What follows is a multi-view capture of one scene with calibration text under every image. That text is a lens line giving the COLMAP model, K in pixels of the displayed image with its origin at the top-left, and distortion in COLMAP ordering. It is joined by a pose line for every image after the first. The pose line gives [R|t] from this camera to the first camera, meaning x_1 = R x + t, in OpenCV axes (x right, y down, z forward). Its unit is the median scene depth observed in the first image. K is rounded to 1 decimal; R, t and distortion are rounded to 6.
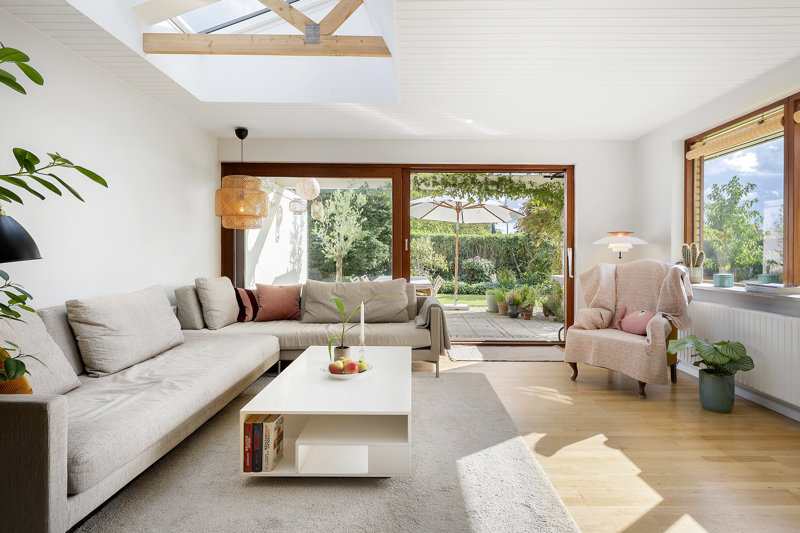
lens RADIAL K [[433.7, 0, 403.7], [0, 433.7, 258.1], [0, 0, 1]] dist [0.005057, 0.000013]
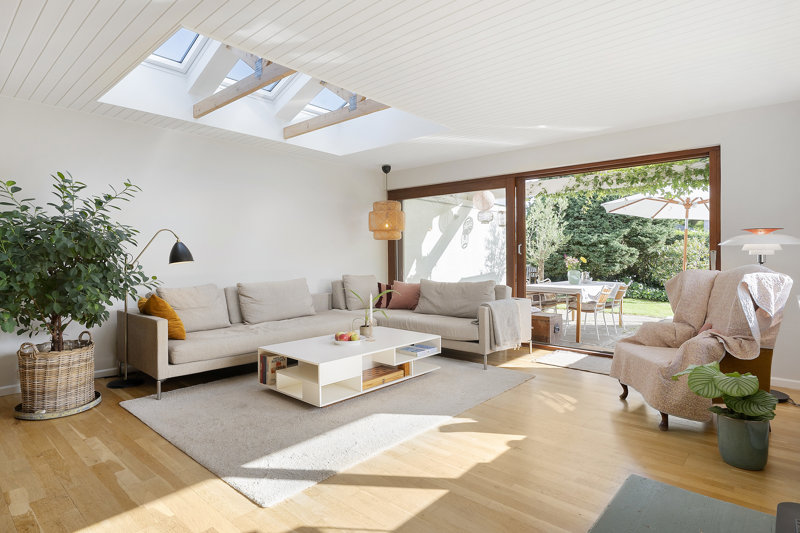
lens RADIAL K [[421.5, 0, 400.0], [0, 421.5, 266.5], [0, 0, 1]] dist [-0.000404, -0.000419]
pose [[0.751909, 0.010496, -0.659184, 0.550091], [-0.003953, 0.999927, 0.011412, 0.000007], [0.659255, -0.005975, 0.751895, 0.043796]]
